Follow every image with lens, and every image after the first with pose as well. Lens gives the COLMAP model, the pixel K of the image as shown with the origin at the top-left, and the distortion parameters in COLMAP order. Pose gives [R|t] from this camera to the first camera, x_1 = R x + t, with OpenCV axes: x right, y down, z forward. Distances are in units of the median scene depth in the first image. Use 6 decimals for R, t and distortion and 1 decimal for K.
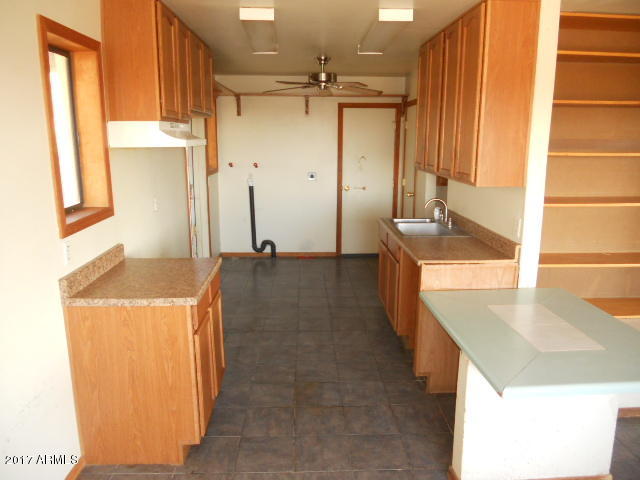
lens RADIAL K [[496.7, 0, 320.0], [0, 496.7, 240.0], [0, 0, 1]] dist [-0.038790, 0.005026]
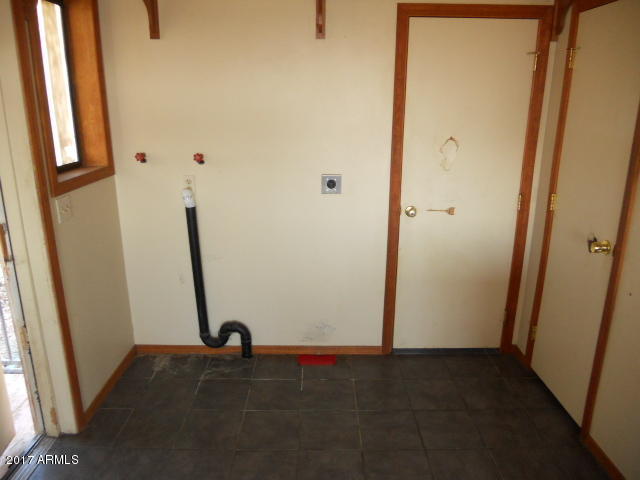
lens RADIAL K [[496.7, 0, 320.0], [0, 496.7, 240.0], [0, 0, 1]] dist [-0.038790, 0.005026]
pose [[0.999470, 0.008774, -0.031359, -0.012432], [-0.005751, 0.995439, 0.095223, -0.123214], [0.032051, -0.094992, 0.994962, 0.580156]]
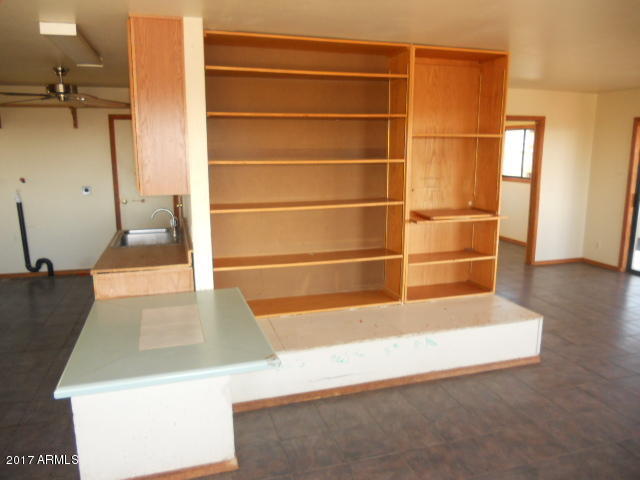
lens RADIAL K [[496.7, 0, 320.0], [0, 496.7, 240.0], [0, 0, 1]] dist [-0.038790, 0.005026]
pose [[0.967898, -0.048198, 0.246679, 0.184581], [0.054074, 0.998390, -0.017100, 0.010150], [-0.245458, 0.029890, 0.968946, -0.040301]]
